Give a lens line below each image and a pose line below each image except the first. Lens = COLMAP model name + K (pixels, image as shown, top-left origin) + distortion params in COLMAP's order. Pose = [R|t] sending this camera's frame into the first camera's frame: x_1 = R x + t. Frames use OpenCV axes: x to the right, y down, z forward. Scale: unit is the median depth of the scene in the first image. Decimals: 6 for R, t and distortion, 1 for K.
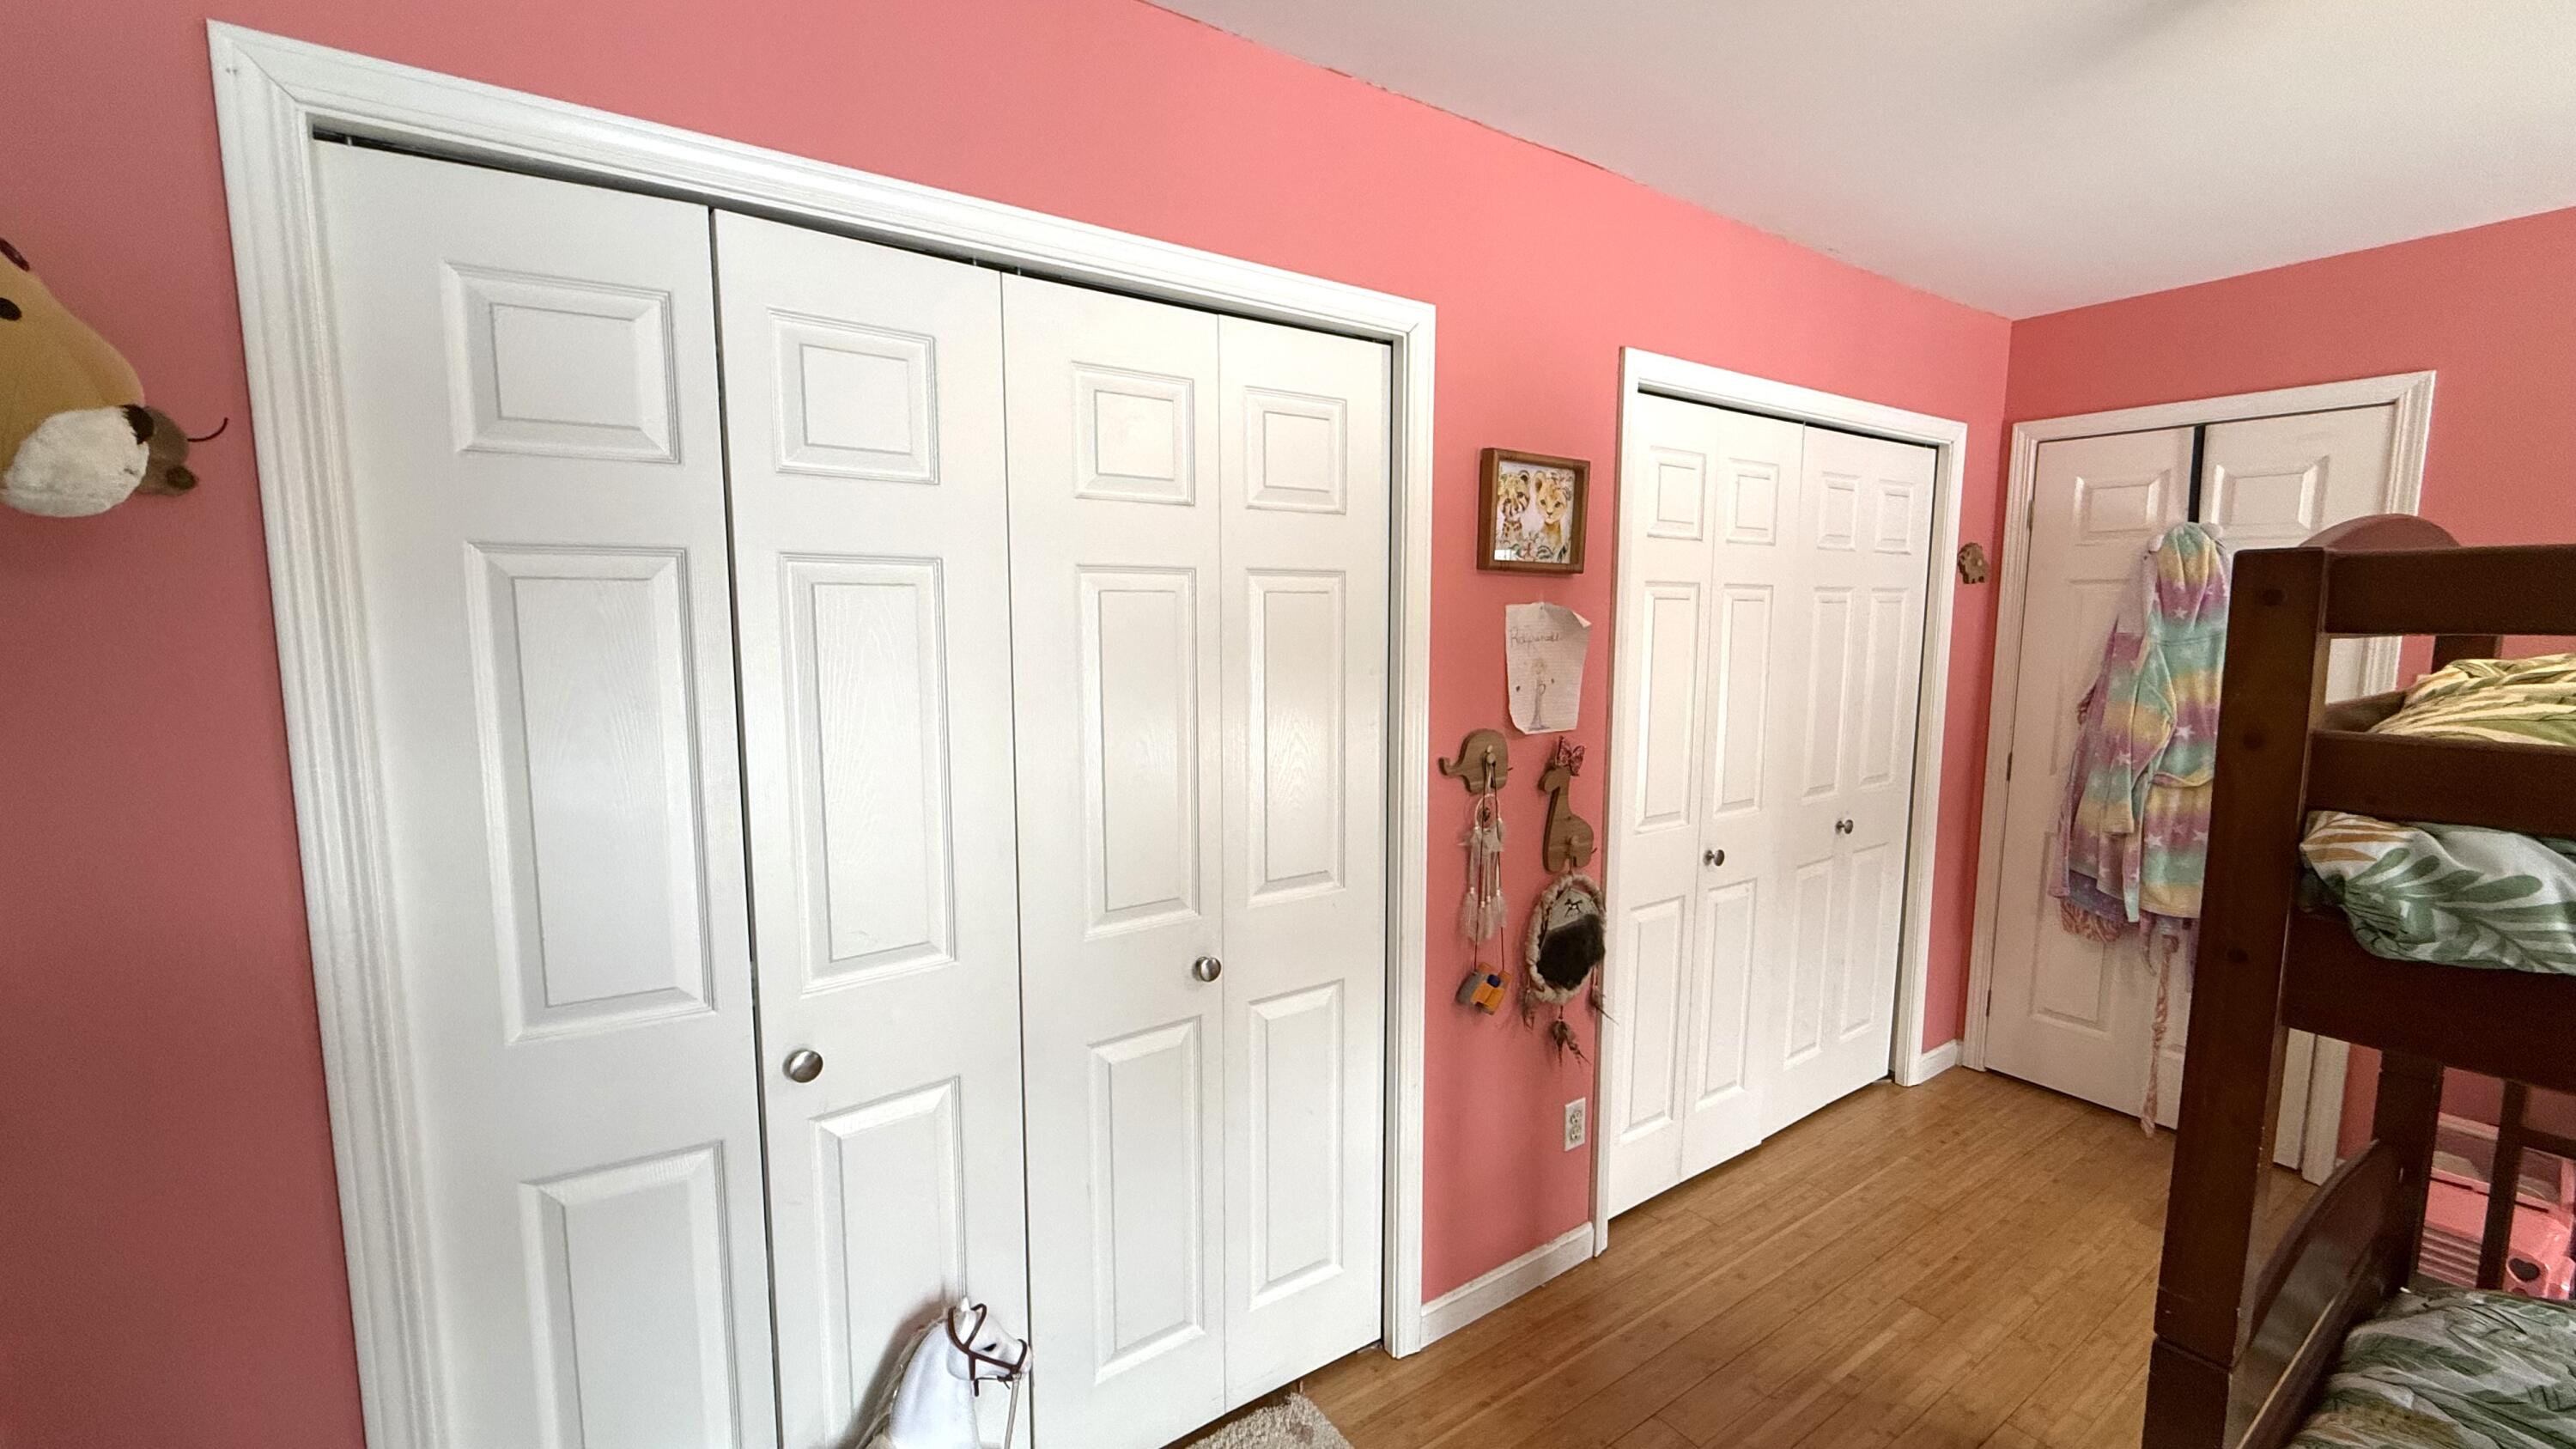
lens RADIAL K [[1027.5, 0, 1283.6], [0, 1027.5, 724.8], [0, 0, 1]] dist [0.001017, 0.000435]
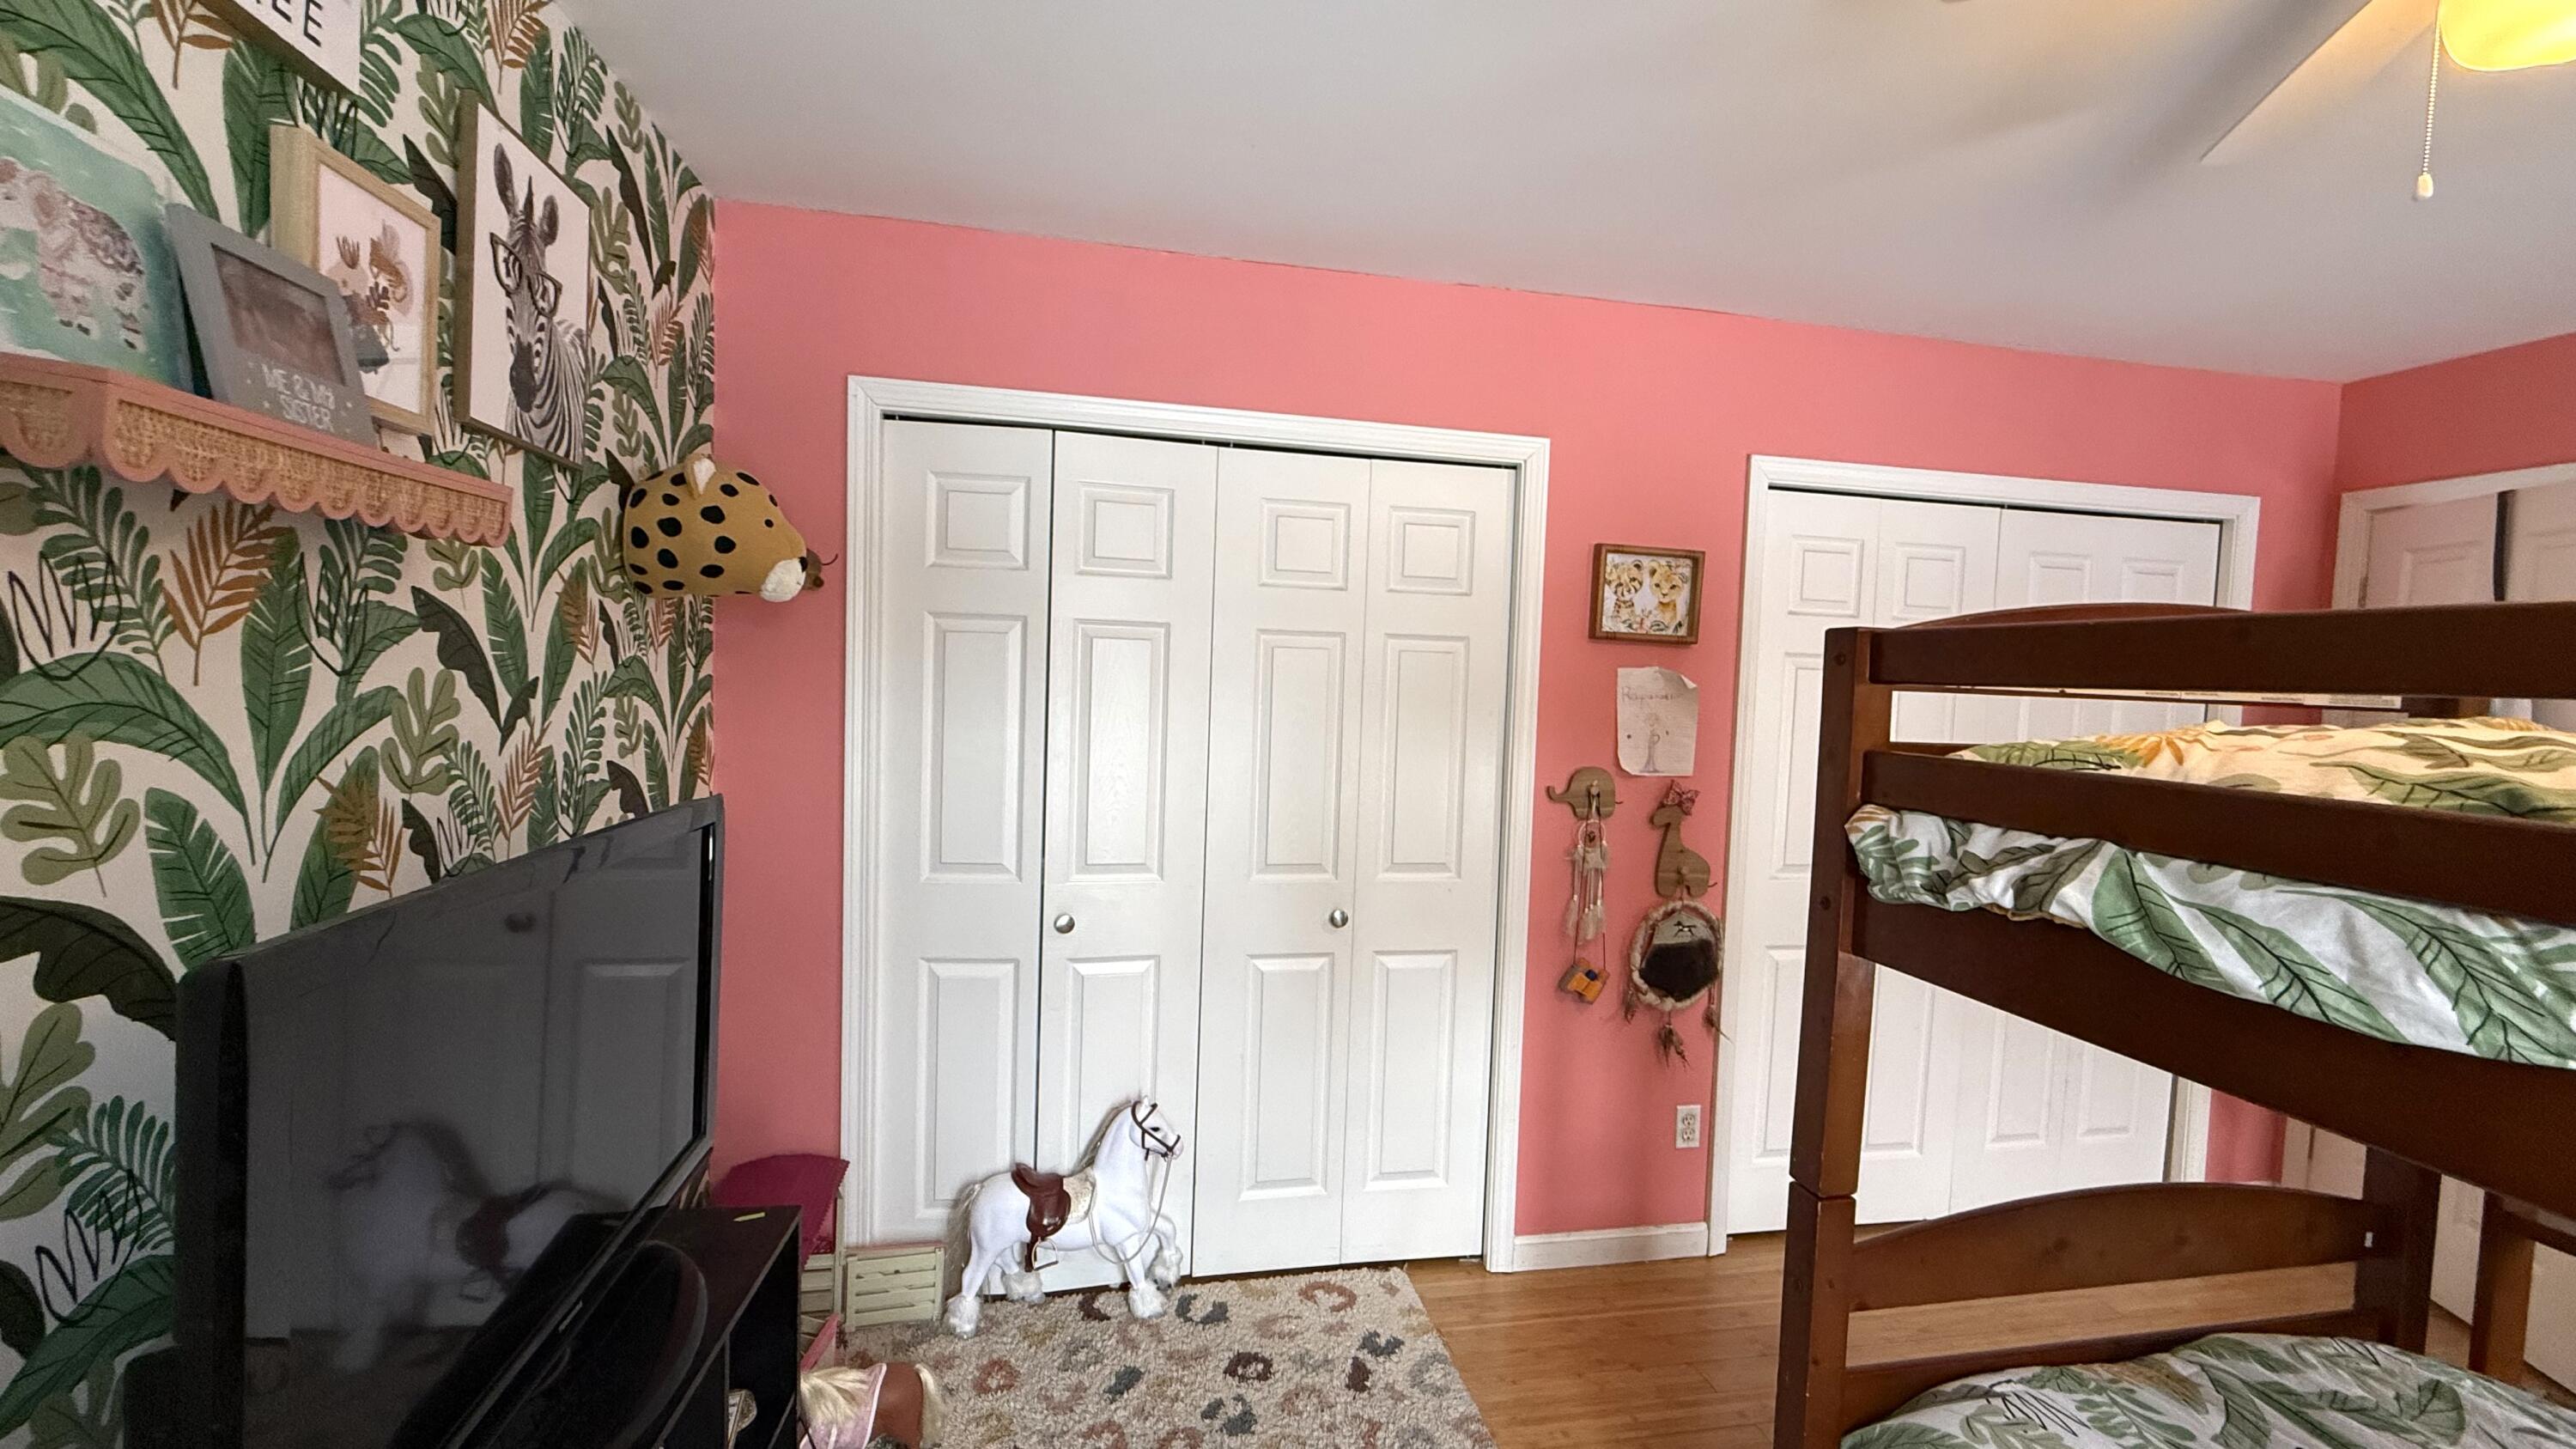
lens RADIAL K [[1027.5, 0, 1283.6], [0, 1027.5, 724.8], [0, 0, 1]] dist [0.001017, 0.000435]
pose [[0.918373, 0.050954, -0.392421, 0.344370], [-0.077222, 0.995686, -0.051436, 0.046899], [0.388107, 0.077541, 0.918346, -0.289656]]
